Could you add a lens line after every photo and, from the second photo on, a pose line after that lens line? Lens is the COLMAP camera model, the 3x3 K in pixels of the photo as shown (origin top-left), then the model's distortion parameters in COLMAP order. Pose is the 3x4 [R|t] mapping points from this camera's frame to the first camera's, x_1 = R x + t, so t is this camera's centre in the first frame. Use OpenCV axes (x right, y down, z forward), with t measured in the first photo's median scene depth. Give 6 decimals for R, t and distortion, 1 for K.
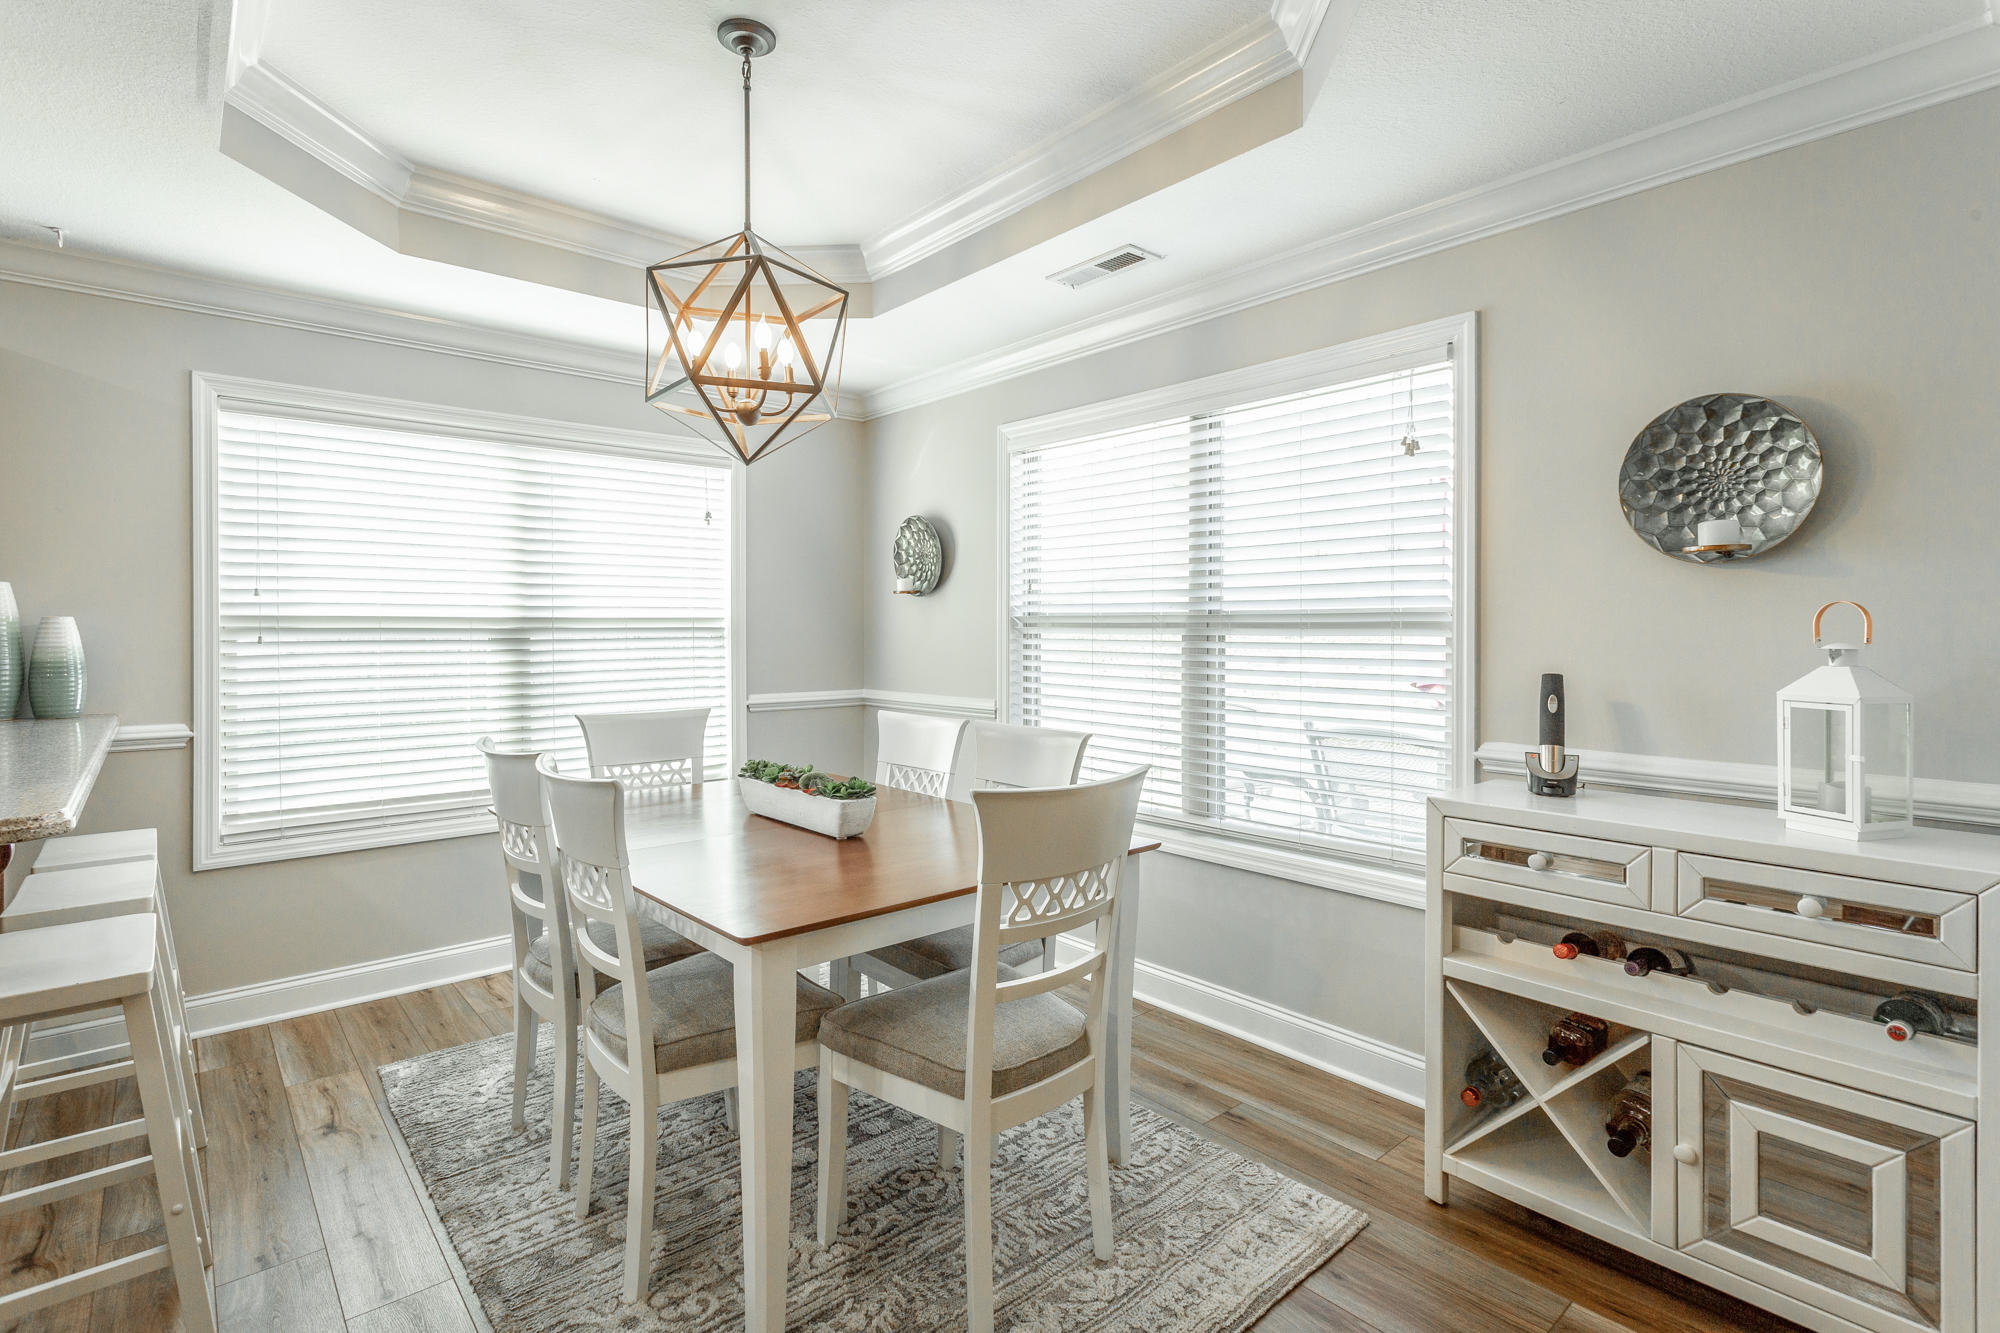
lens RADIAL K [[946.1, 0, 1000.6], [0, 946.1, 646.3], [0, 0, 1]] dist [-0.000487, 0.000518]
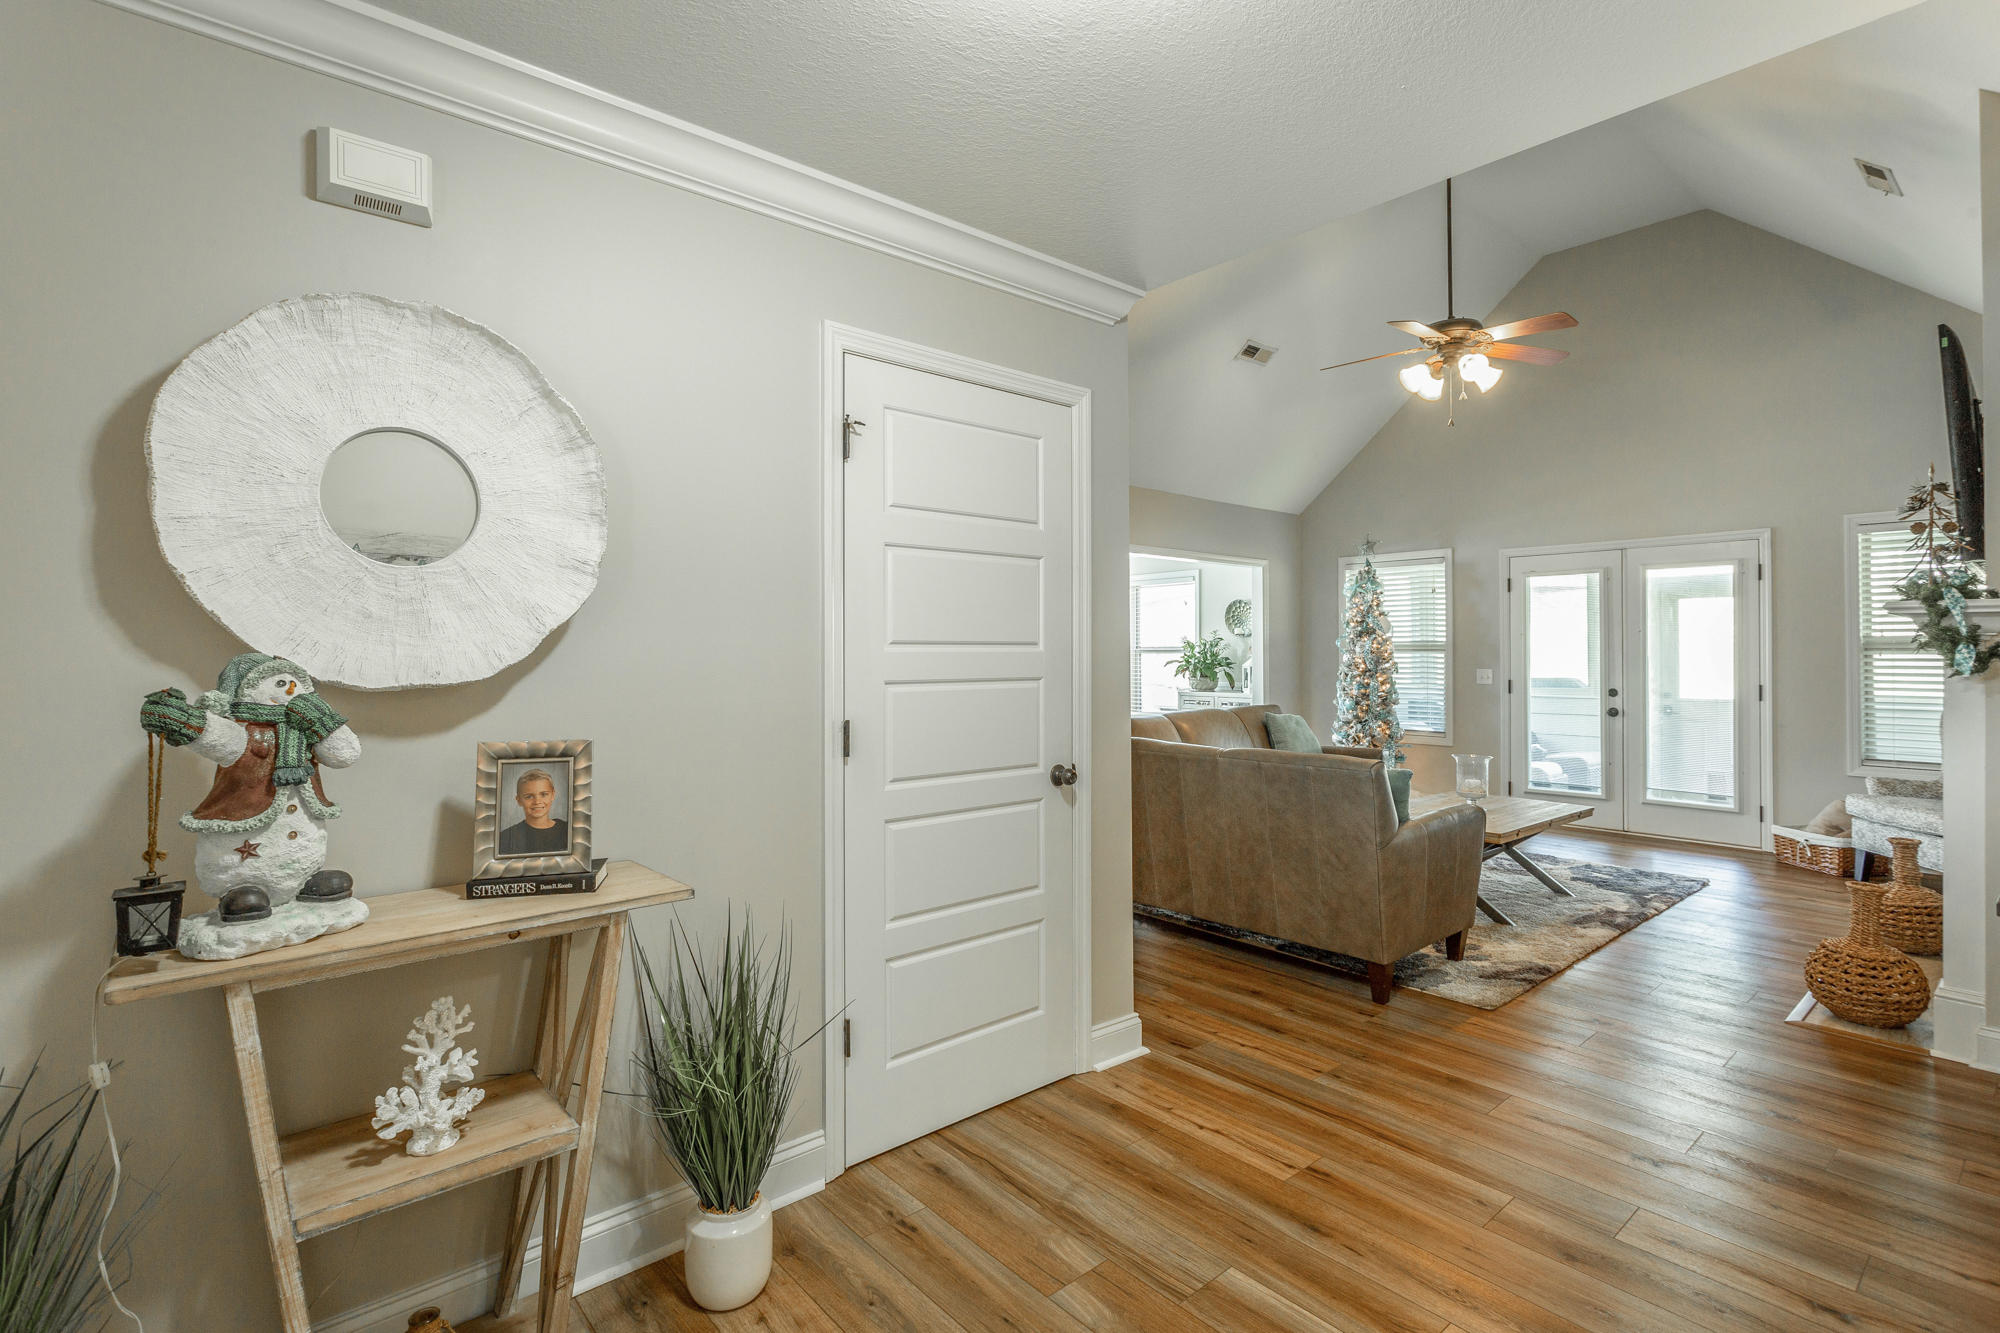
lens RADIAL K [[951.2, 0, 994.5], [0, 951.2, 648.6], [0, 0, 1]] dist [0.004751, 0.000018]
pose [[0.999908, -0.001850, -0.013453, -0.211760], [0.001607, 0.999836, -0.018055, 0.024067], [0.013484, 0.018032, 0.999746, -2.187553]]
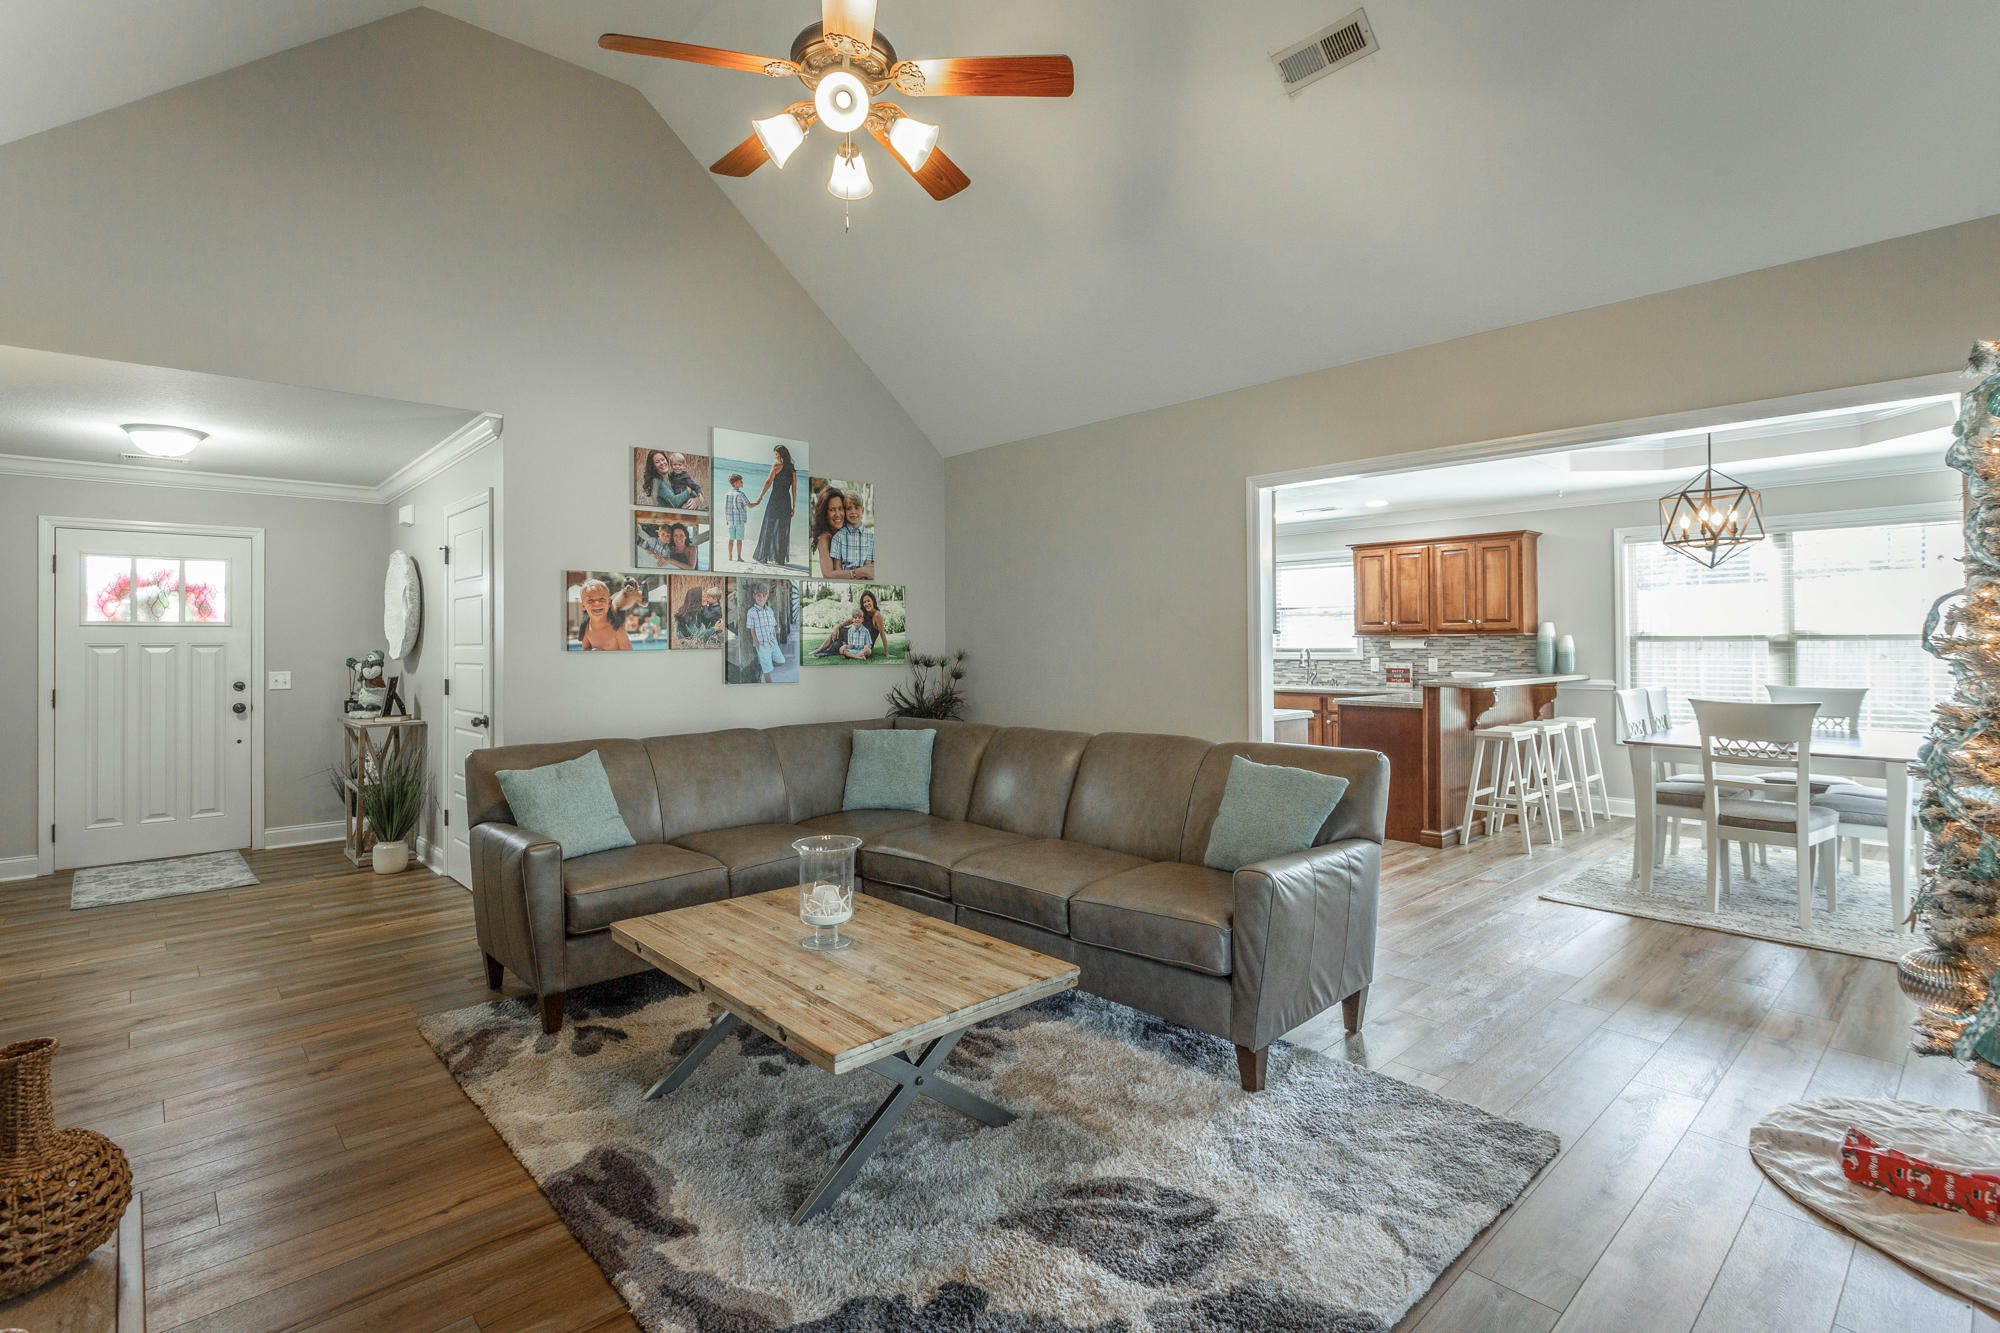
lens RADIAL K [[946.1, 0, 1000.6], [0, 946.1, 646.3], [0, 0, 1]] dist [-0.000487, 0.000518]
pose [[0.016116, 0.003484, -0.999864, 1.344976], [-0.005061, 0.999981, 0.003403, -0.002469], [0.999857, 0.005006, 0.016133, -0.510886]]
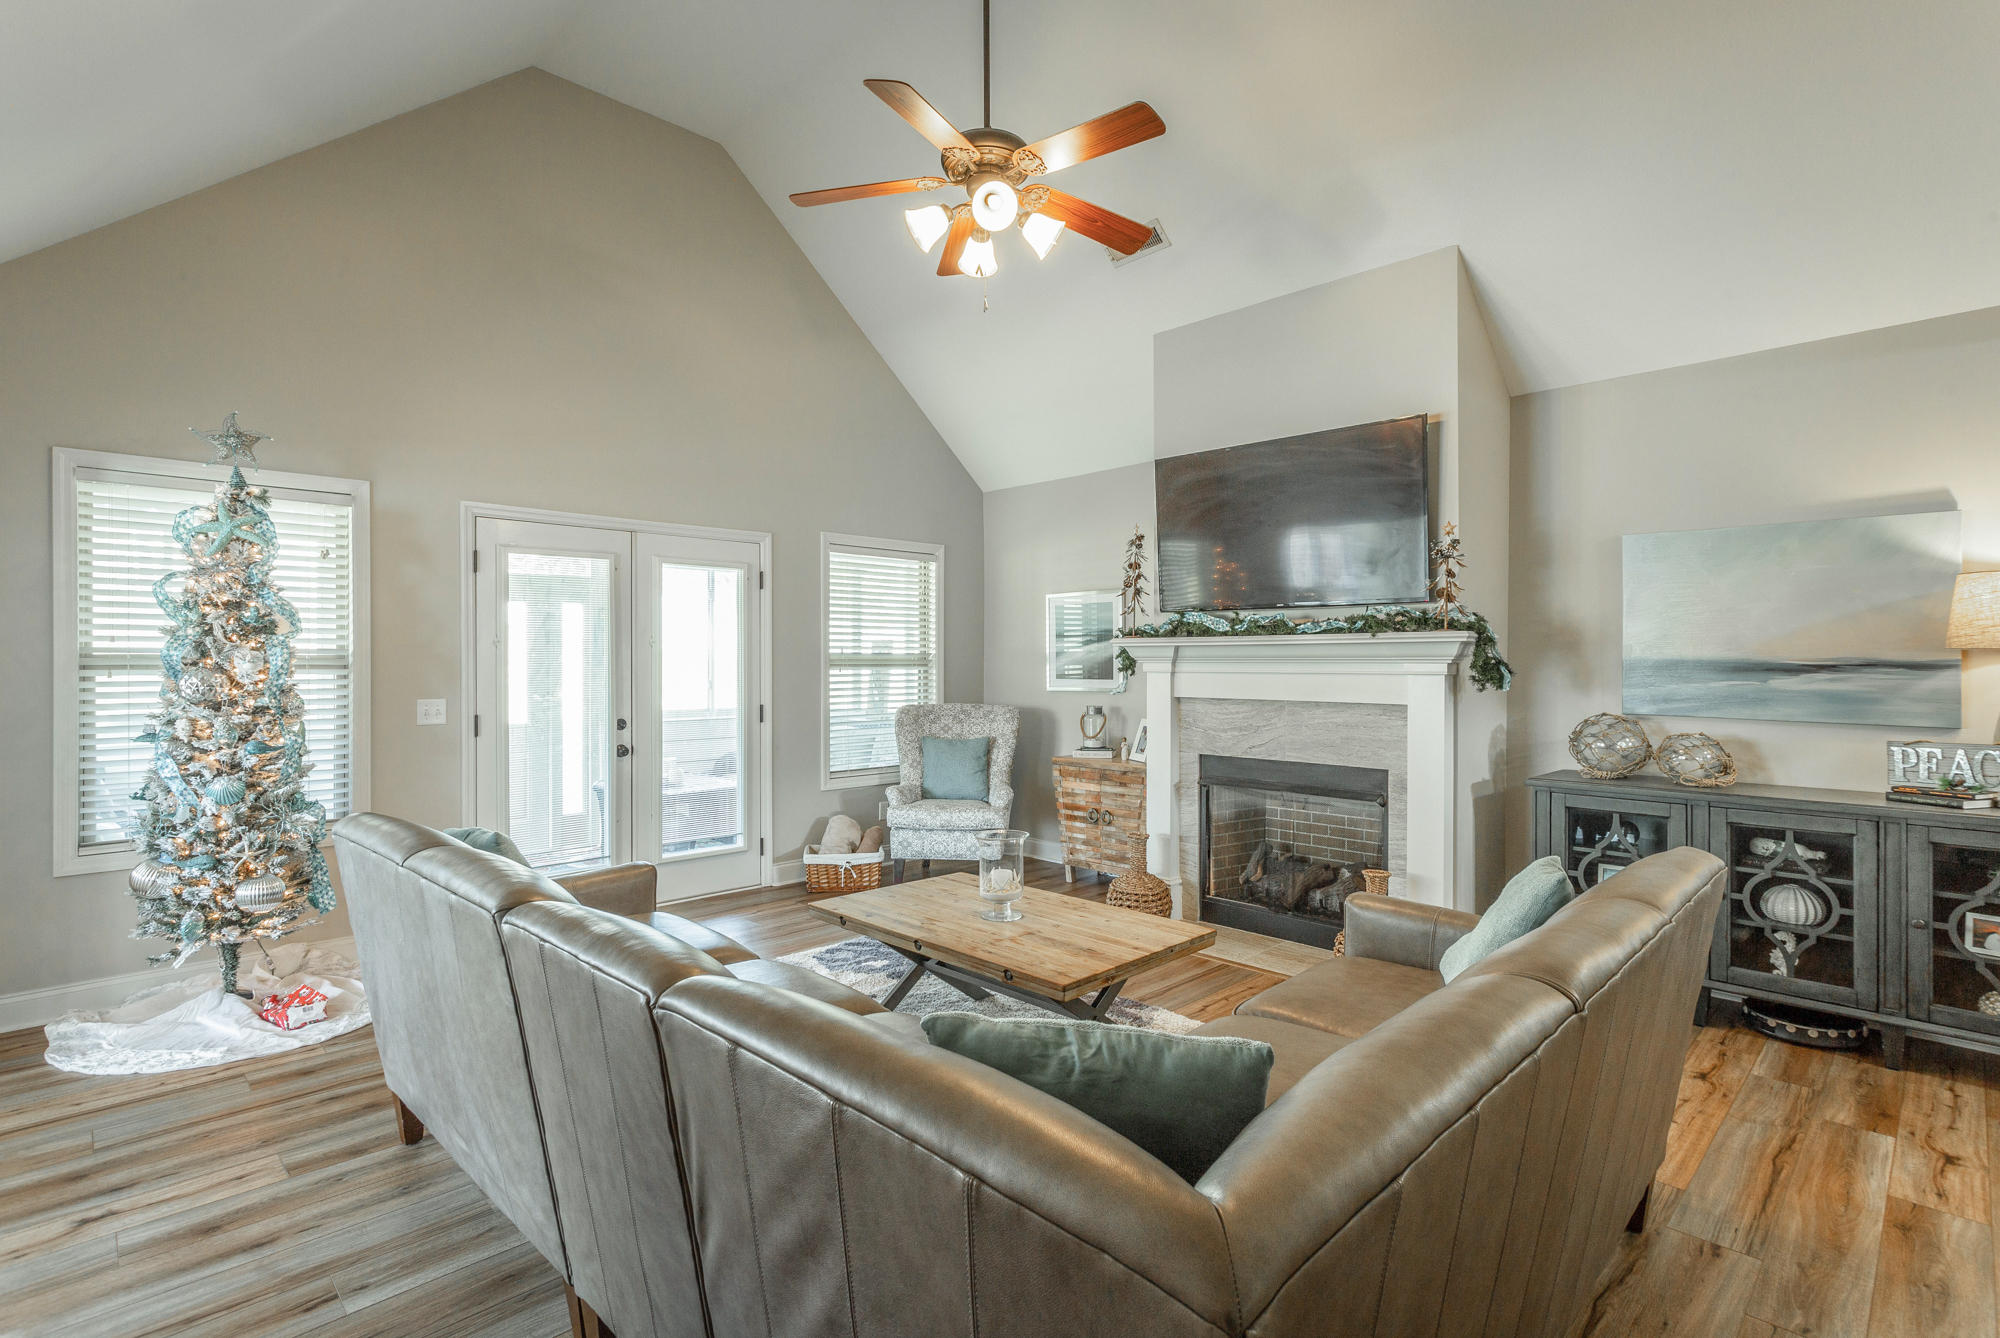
lens RADIAL K [[954.0, 0, 999.7], [0, 954.0, 657.7], [0, 0, 1]] dist [-0.001321, 0.000270]
pose [[-0.051011, 0.001524, 0.998697, -0.459727], [0.012870, 0.999917, -0.000868, -0.013449], [-0.998615, 0.012809, -0.051026, -0.596119]]
